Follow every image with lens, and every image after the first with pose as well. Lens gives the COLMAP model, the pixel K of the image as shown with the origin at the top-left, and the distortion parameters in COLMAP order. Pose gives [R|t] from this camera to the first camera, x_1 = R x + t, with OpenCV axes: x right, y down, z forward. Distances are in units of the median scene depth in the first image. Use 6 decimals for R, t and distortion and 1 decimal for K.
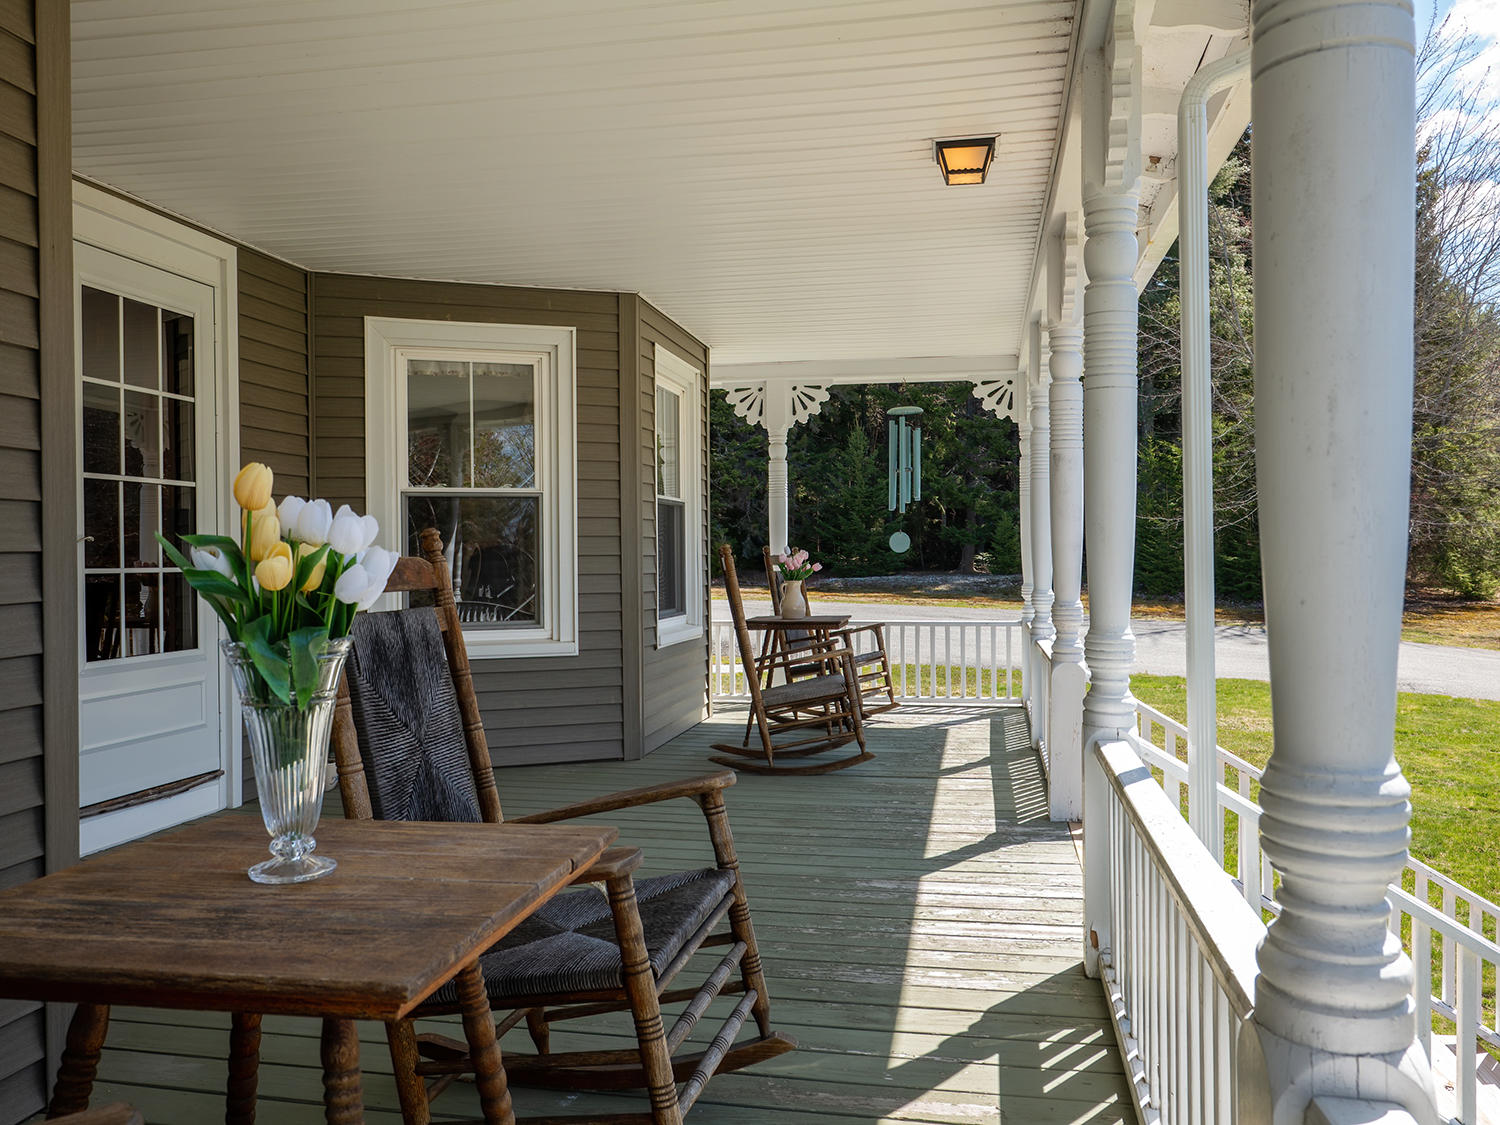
lens RADIAL K [[1180.3, 0, 750.0], [0, 1180.3, 562.5], [0, 0, 1]] dist [-0.006464, -0.000225]
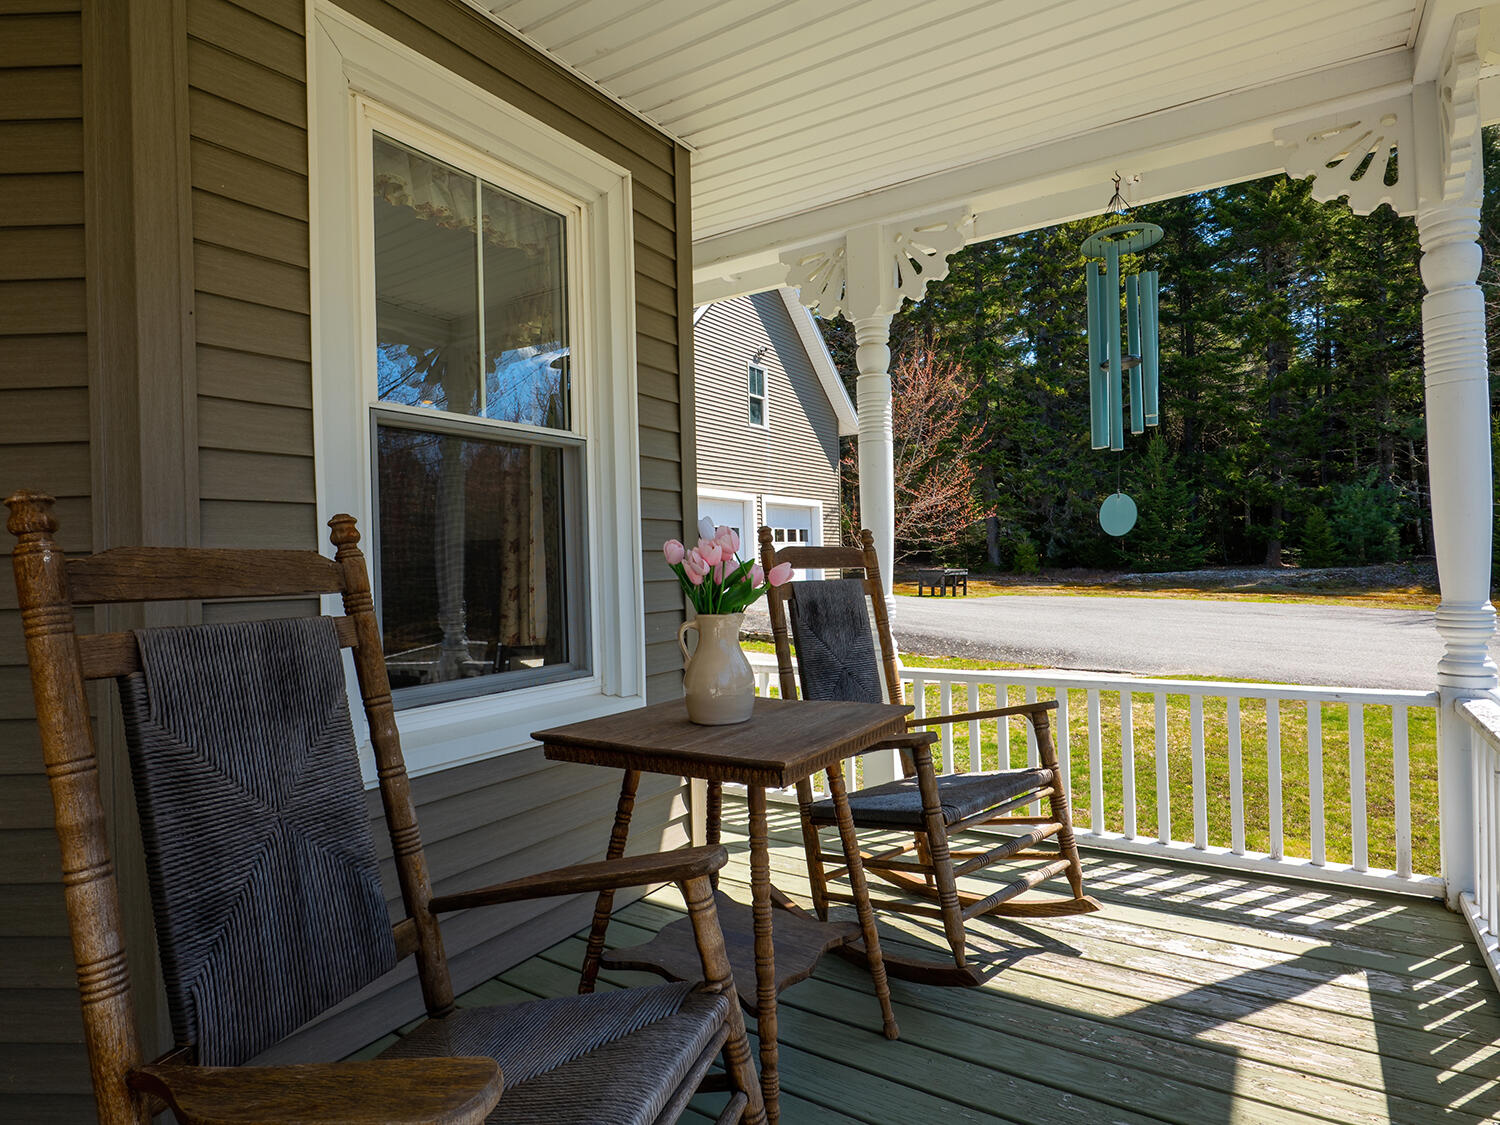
lens RADIAL K [[846.1, 0, 750.0], [0, 846.1, 562.5], [0, 0, 1]] dist [0.001040, -0.001262]
pose [[0.931425, -0.018670, -0.363454, 0.110662], [0.017988, 0.999824, -0.005260, 0.001189], [0.363489, -0.001639, 0.931597, 0.608962]]
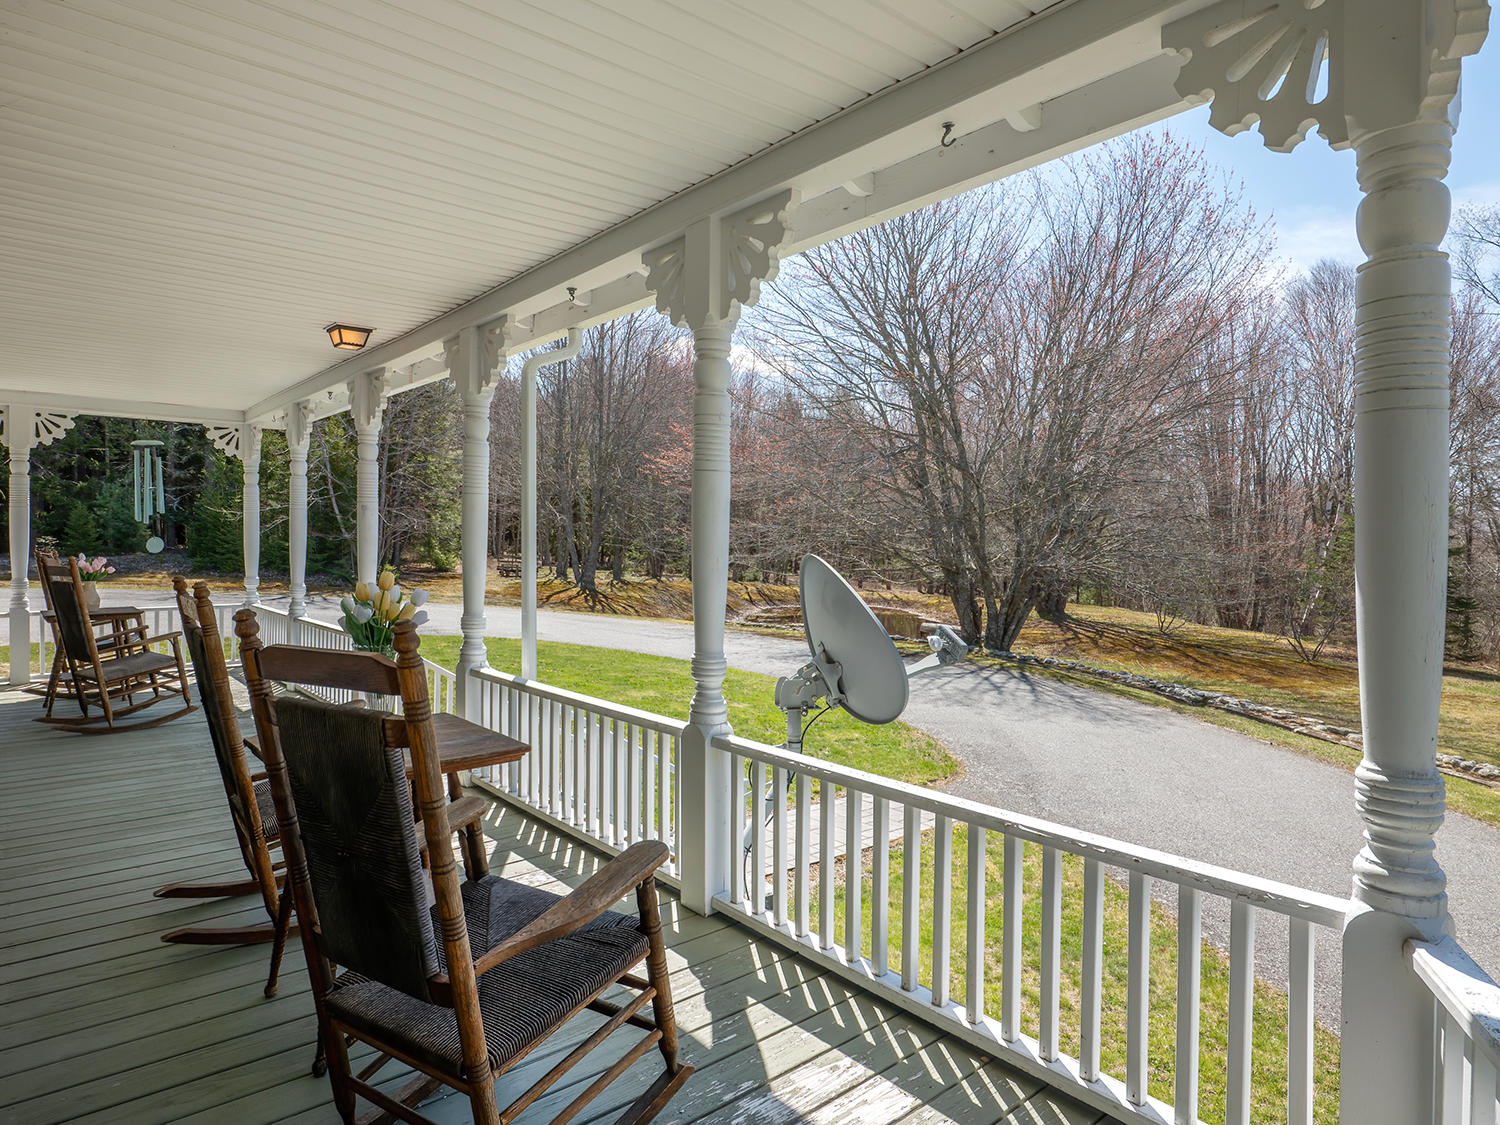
lens RADIAL K [[876.1, 0, 750.0], [0, 876.1, 562.5], [0, 0, 1]] dist [0.052706, -0.000282]
pose [[0.624857, -0.005105, 0.780723, -0.221260], [-0.011704, 0.999805, 0.015904, -0.022542], [-0.780652, -0.019075, 0.624675, -0.119239]]
